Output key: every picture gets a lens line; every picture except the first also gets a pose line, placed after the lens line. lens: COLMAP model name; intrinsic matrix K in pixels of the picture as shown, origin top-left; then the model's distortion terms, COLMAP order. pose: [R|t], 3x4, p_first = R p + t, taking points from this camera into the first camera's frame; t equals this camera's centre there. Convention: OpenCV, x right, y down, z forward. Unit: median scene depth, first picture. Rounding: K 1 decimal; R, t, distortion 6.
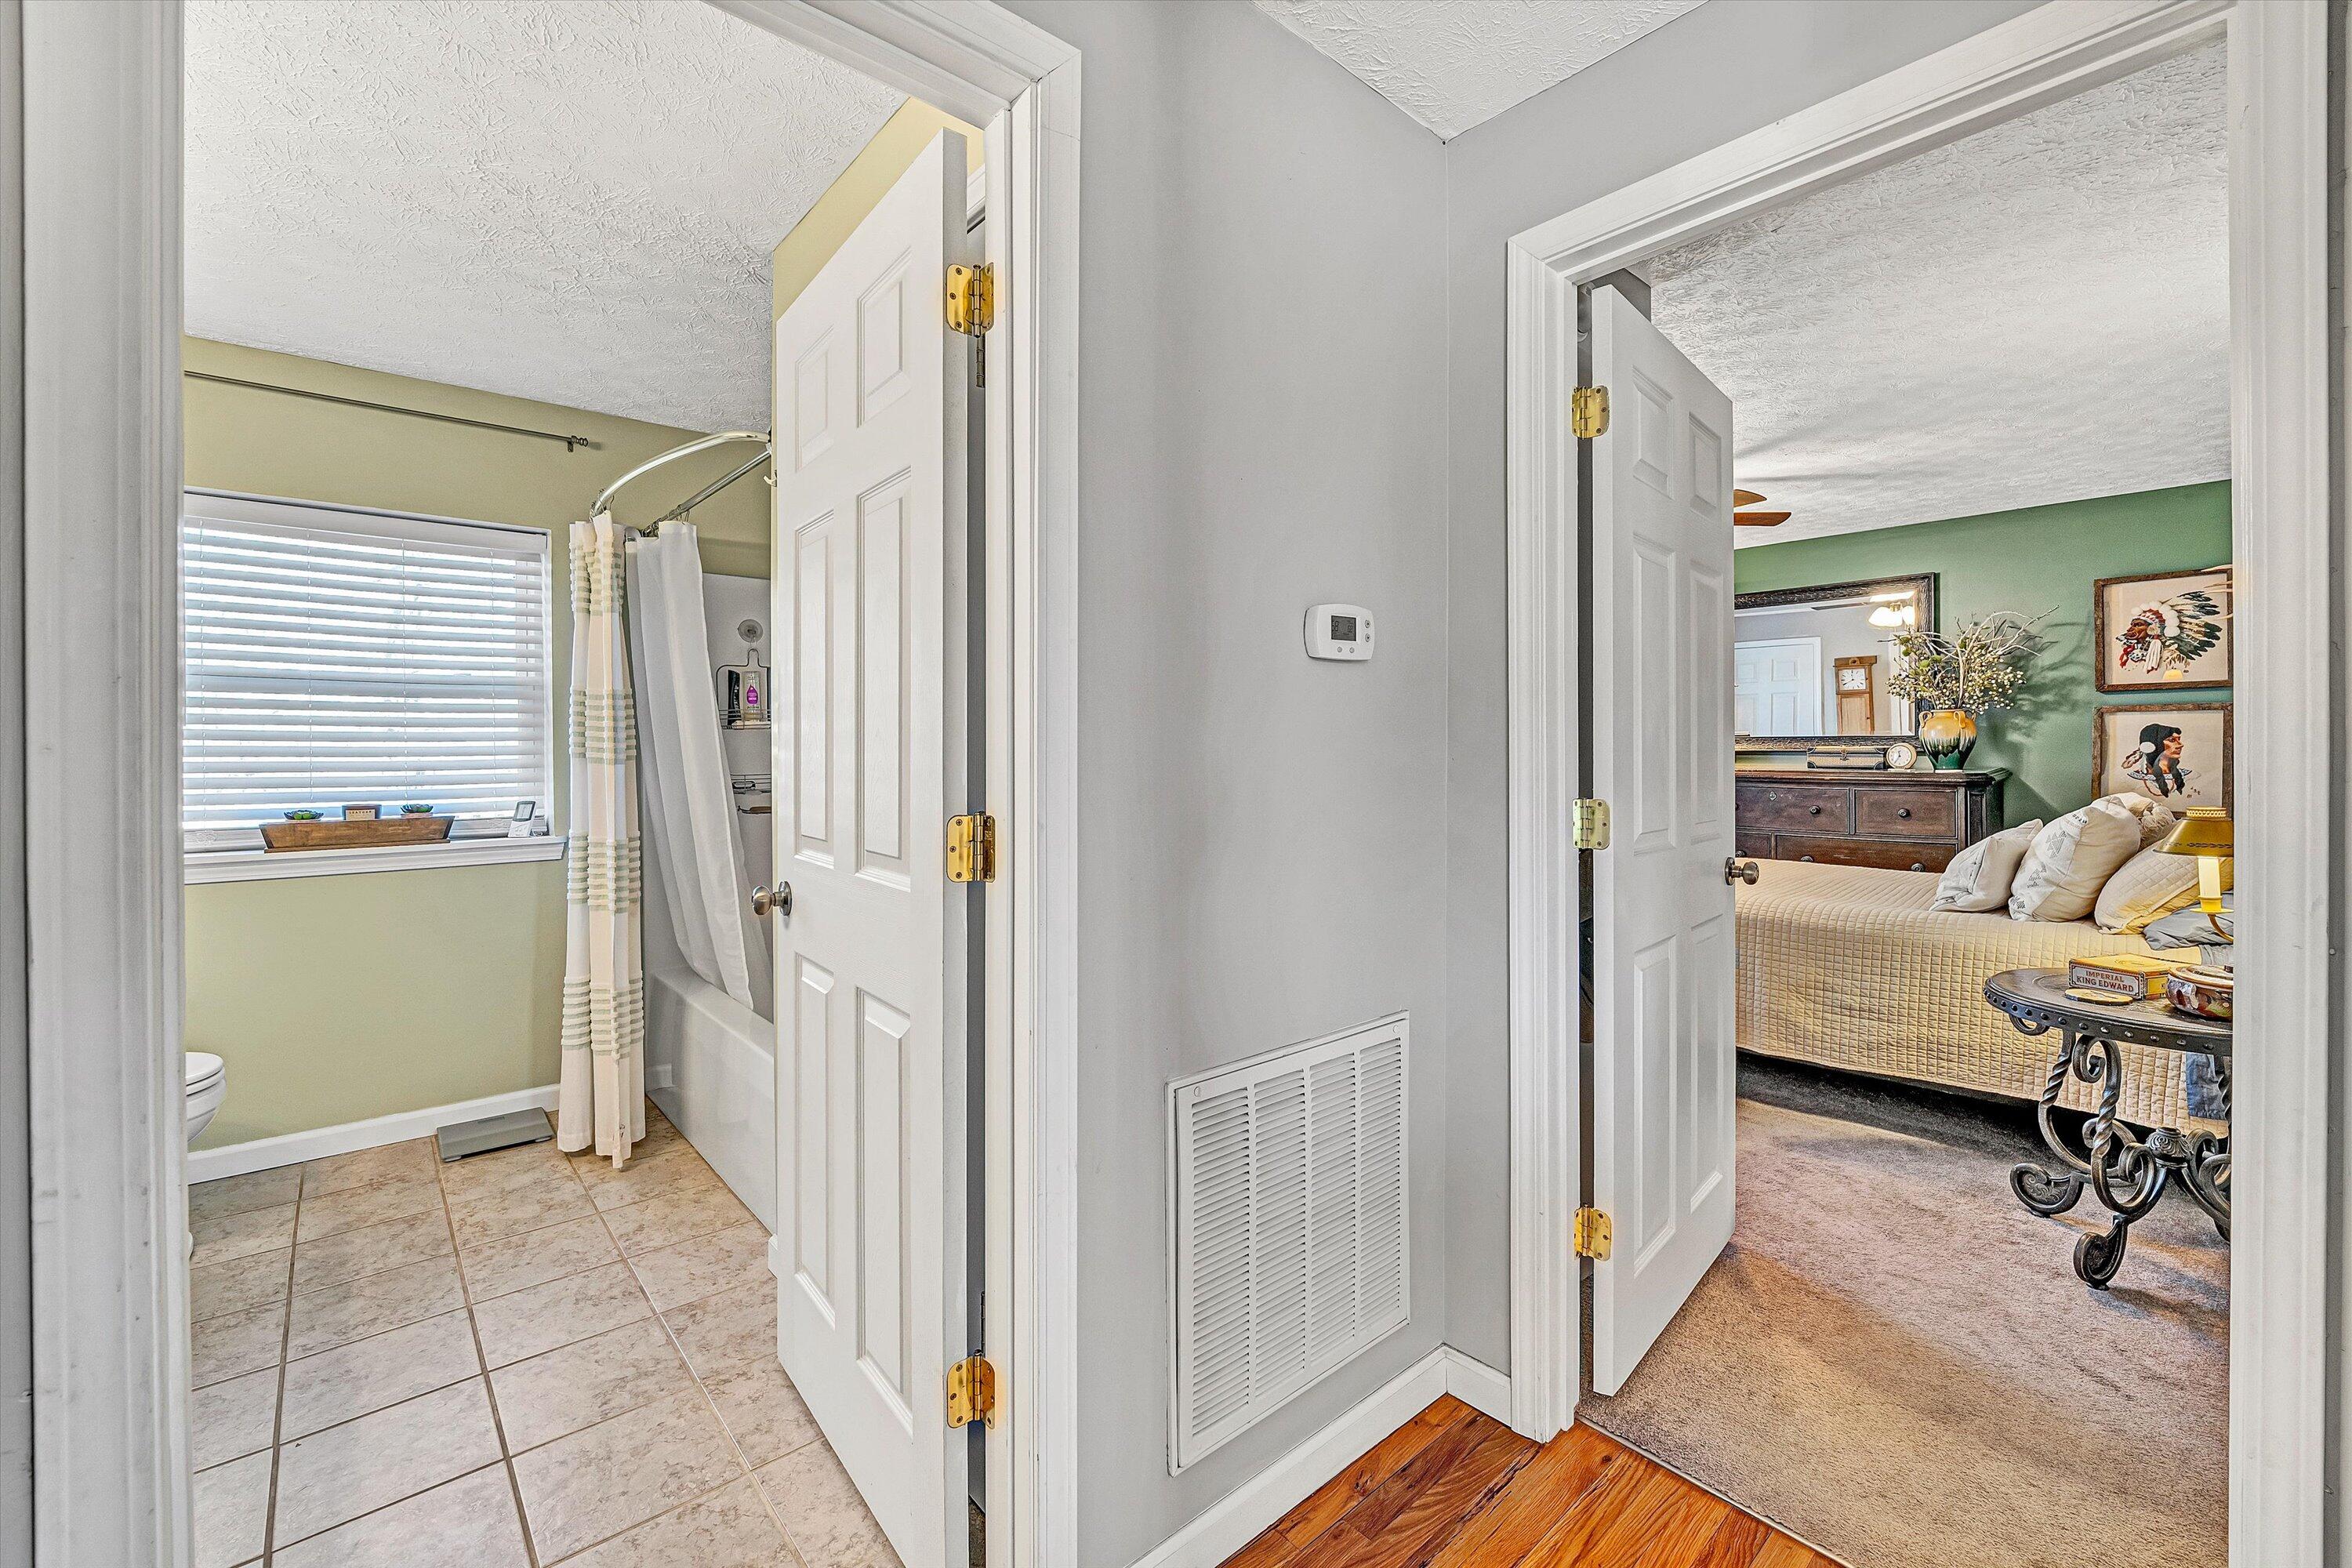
lens RADIAL K [[958.1, 0, 1178.5], [0, 958.1, 759.2], [0, 0, 1]] dist [-0.007835, -0.000441]
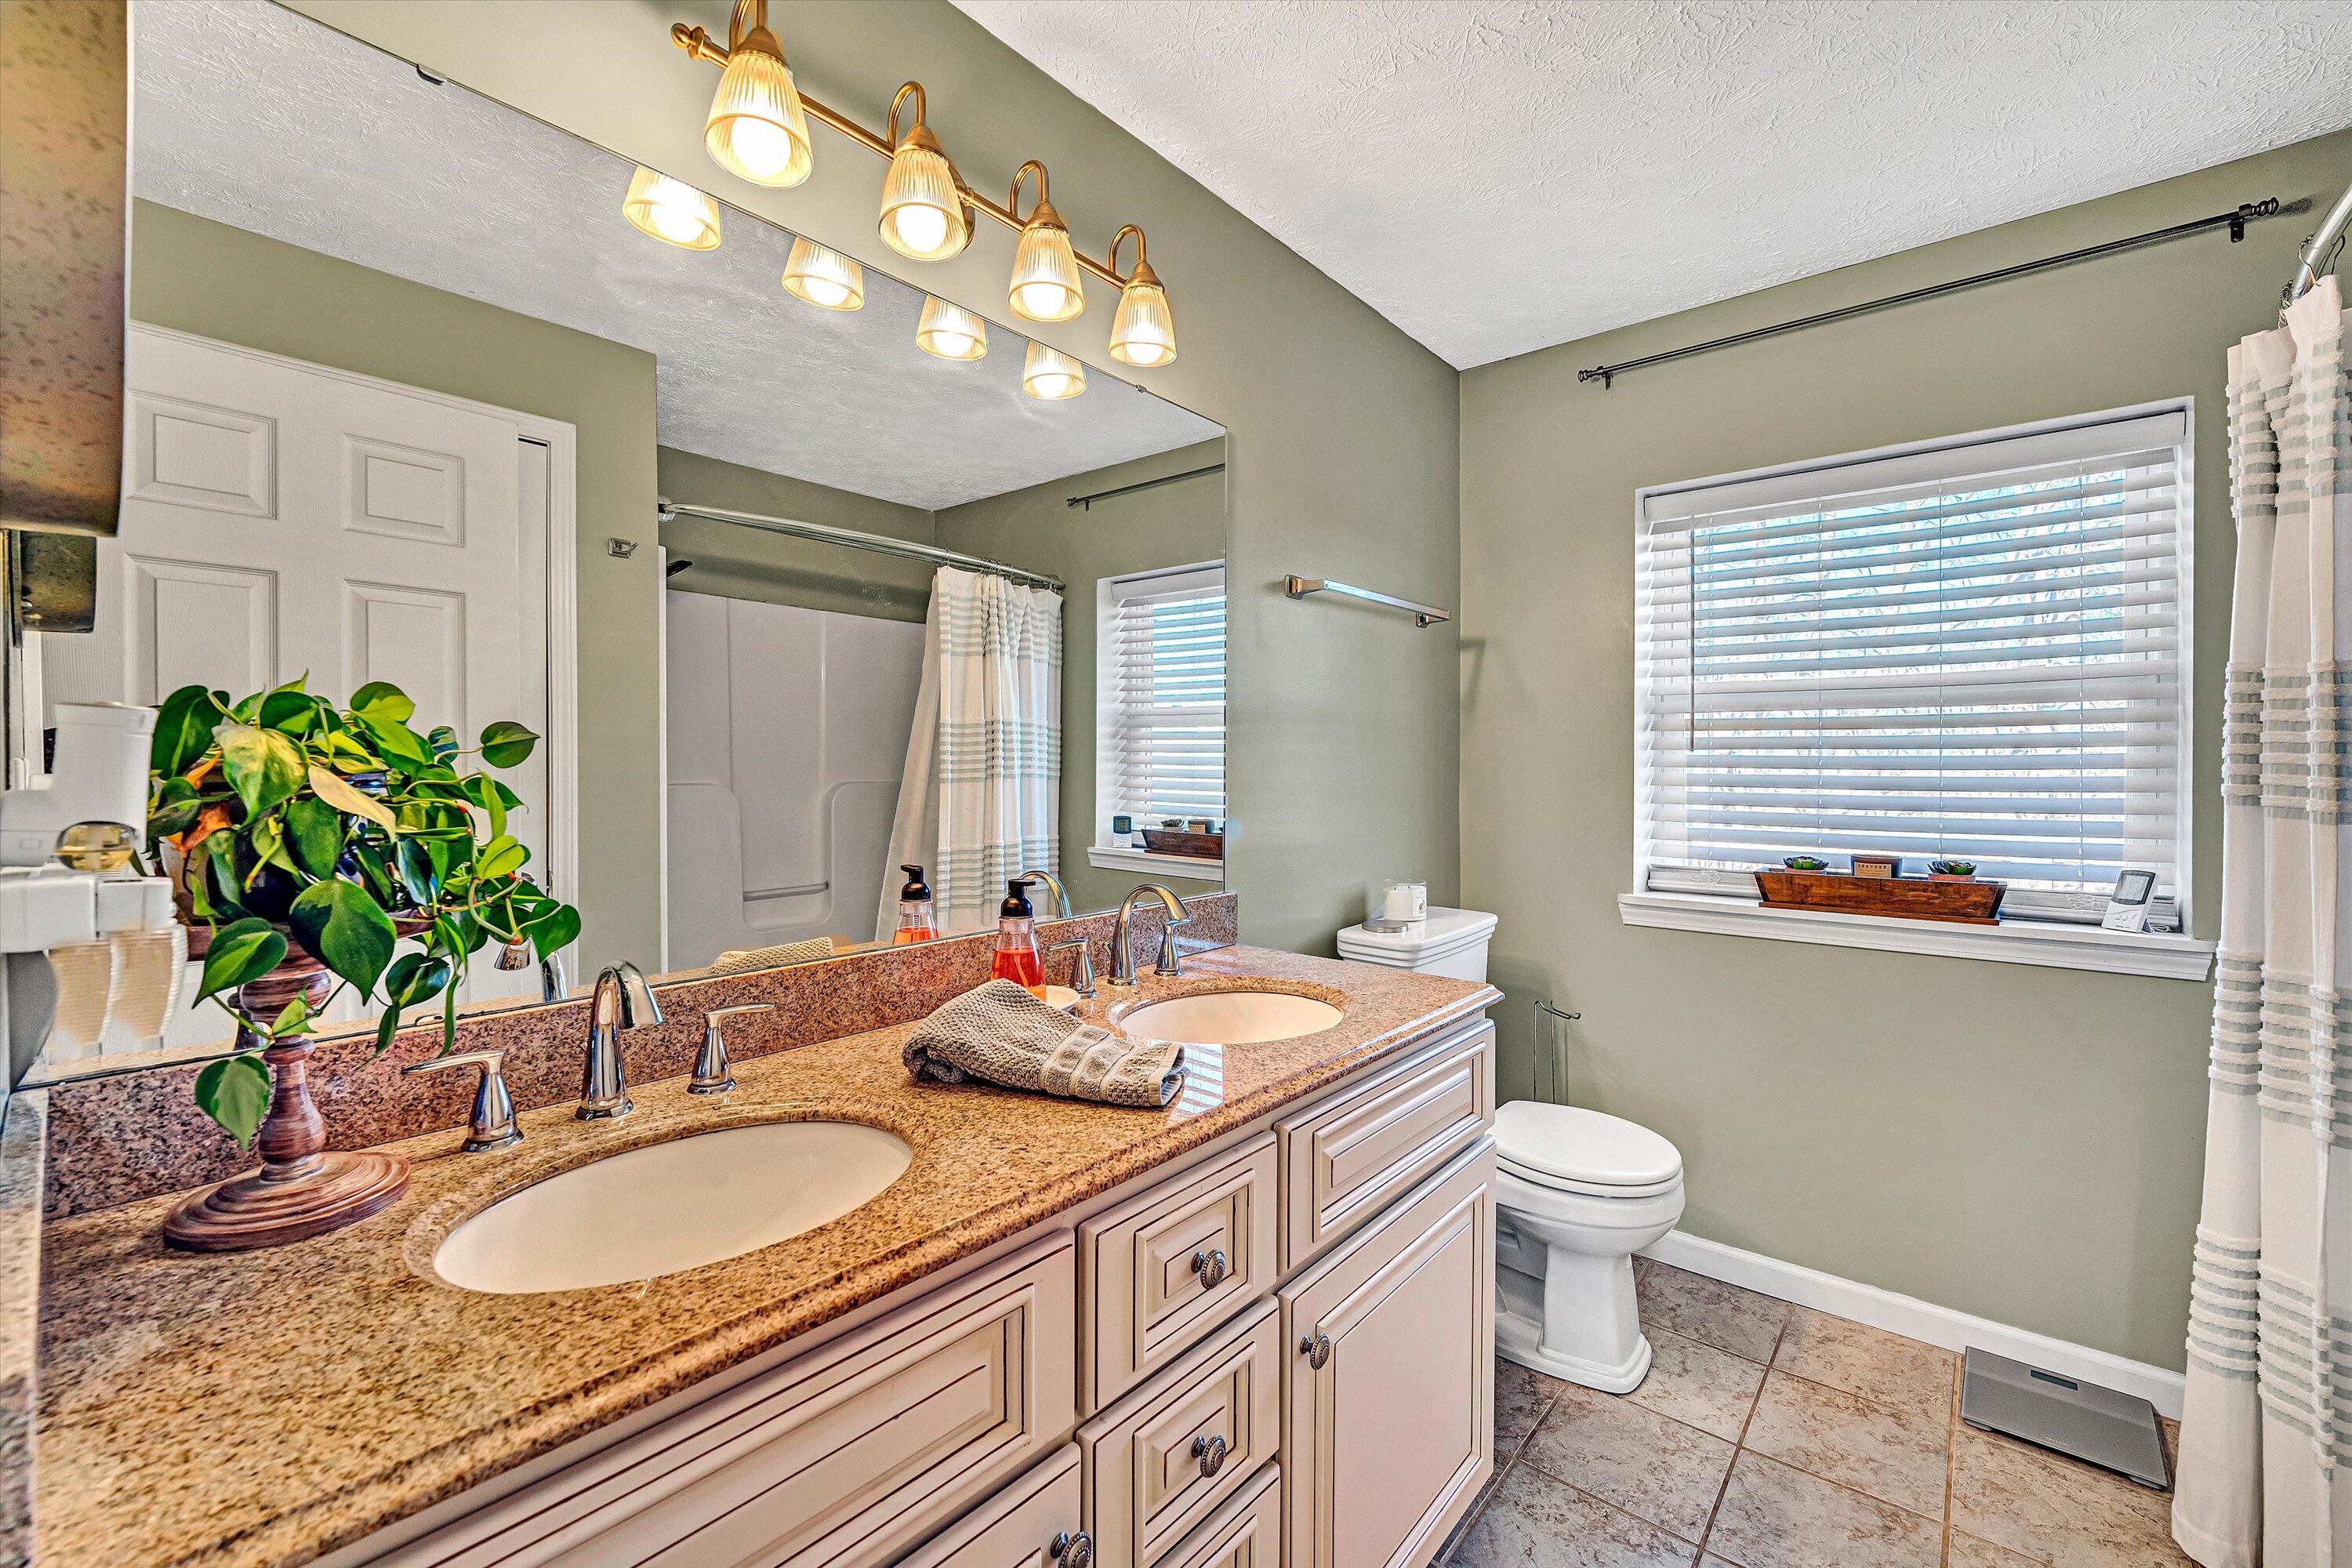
lens RADIAL K [[958.1, 0, 1178.1], [0, 958.1, 770.6], [0, 0, 1]] dist [-0.007835, -0.000441]
pose [[0.146803, 0.009353, -0.989122, -0.207624], [-0.013604, 0.999880, 0.007435, -0.015838], [0.989072, 0.012364, 0.146912, 0.356717]]
